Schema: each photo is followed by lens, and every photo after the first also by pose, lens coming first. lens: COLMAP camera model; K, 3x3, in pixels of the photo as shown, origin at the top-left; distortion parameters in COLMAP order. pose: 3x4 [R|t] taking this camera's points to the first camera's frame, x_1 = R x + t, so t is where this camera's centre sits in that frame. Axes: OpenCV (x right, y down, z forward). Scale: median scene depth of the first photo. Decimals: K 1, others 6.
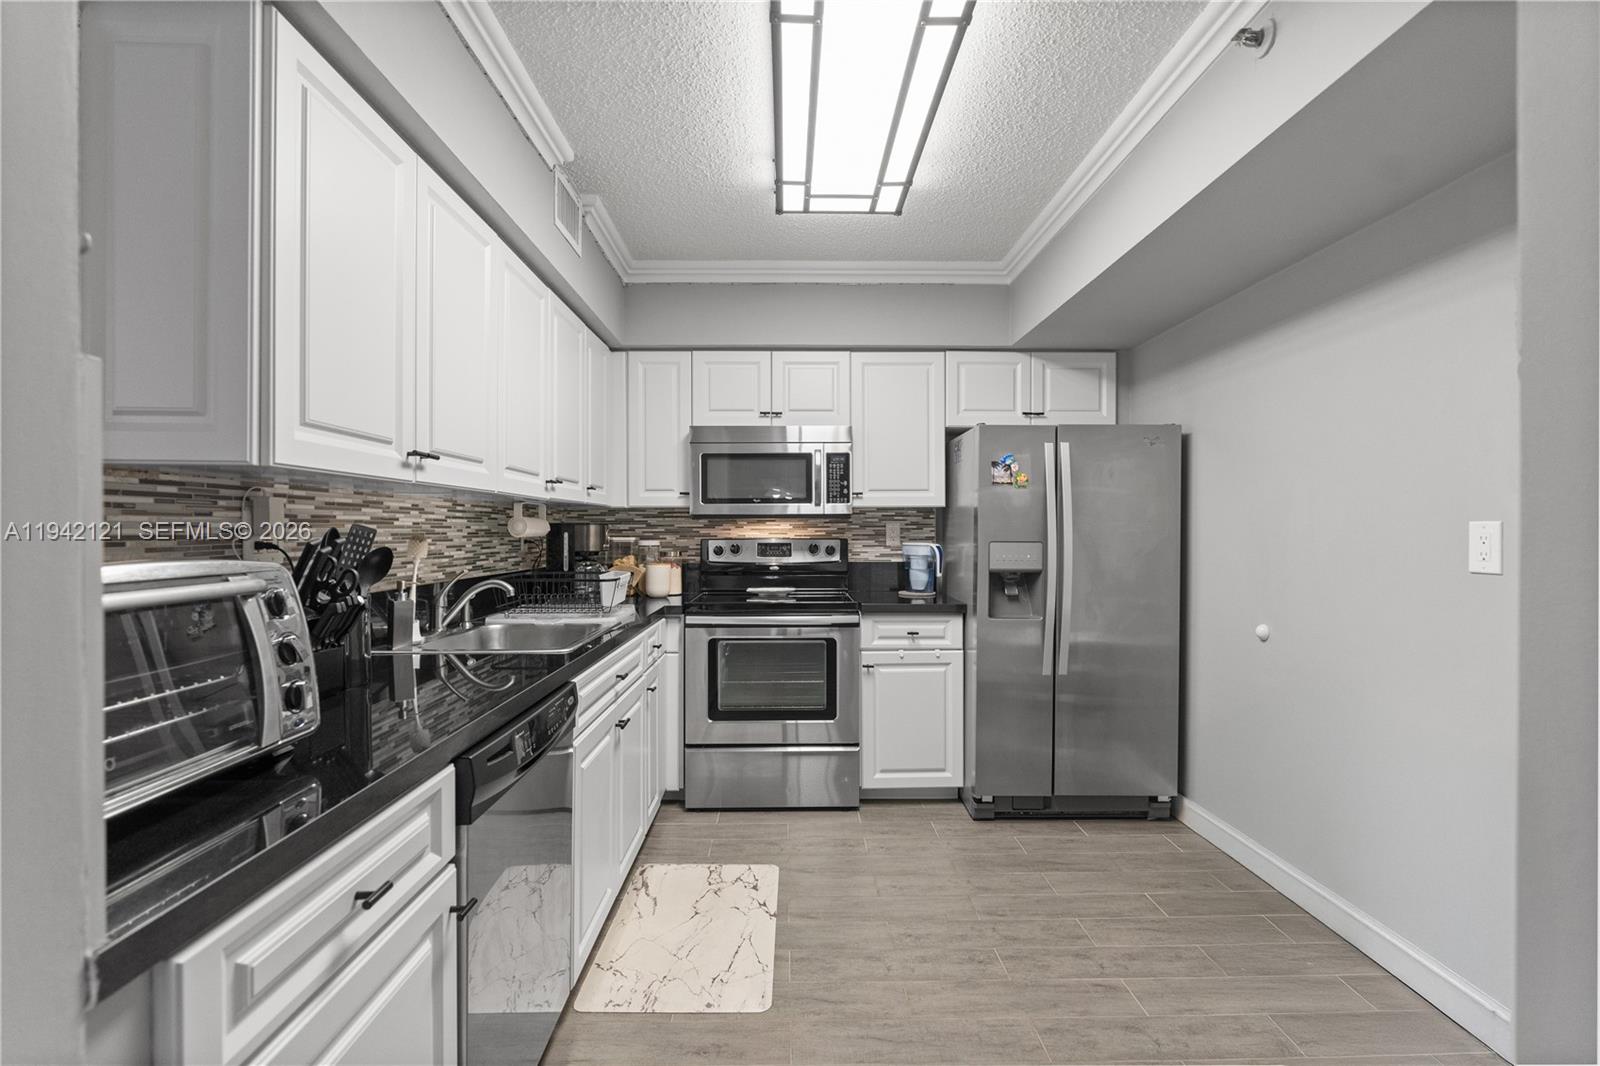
lens RADIAL K [[730.7, 0, 810.5], [0, 730.7, 530.6], [0, 0, 1]] dist [-0.002336, 0.001704]
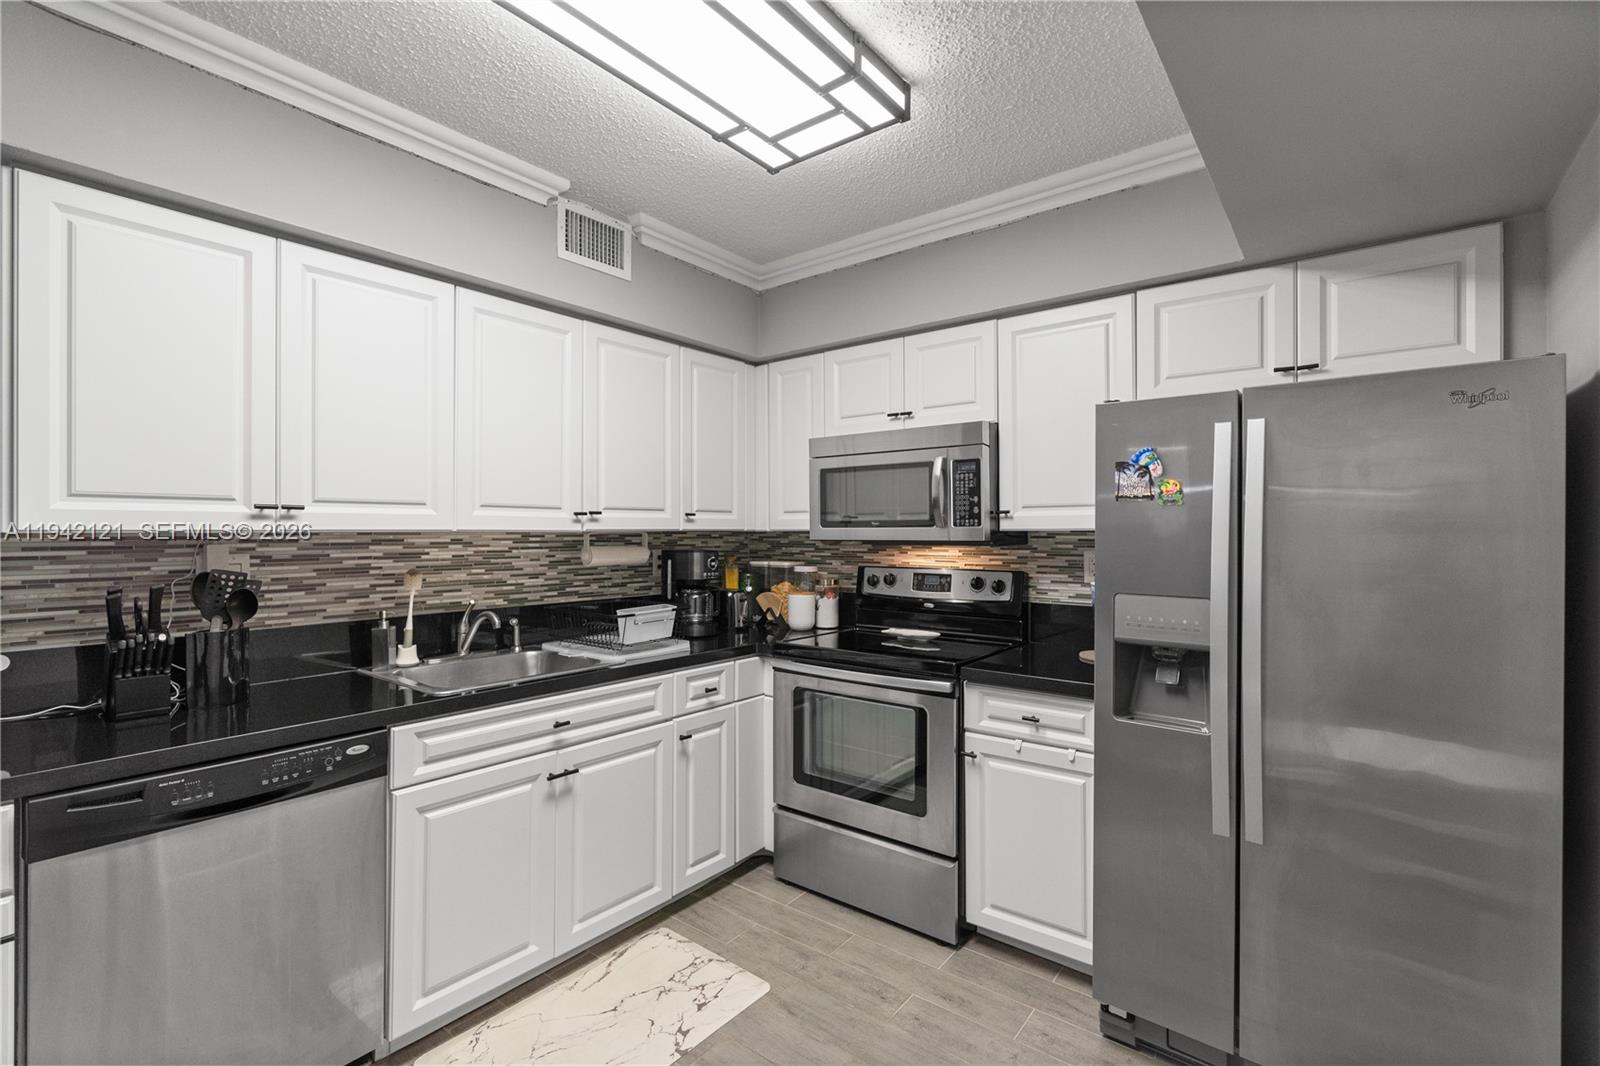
lens RADIAL K [[730.7, 0, 799.2], [0, 730.7, 528.9], [0, 0, 1]] dist [-0.002336, 0.001704]
pose [[0.765427, -0.001597, -0.643521, 0.412215], [-0.000964, 0.999993, -0.003627, -0.033975], [0.643522, 0.003397, 0.765420, 0.338311]]
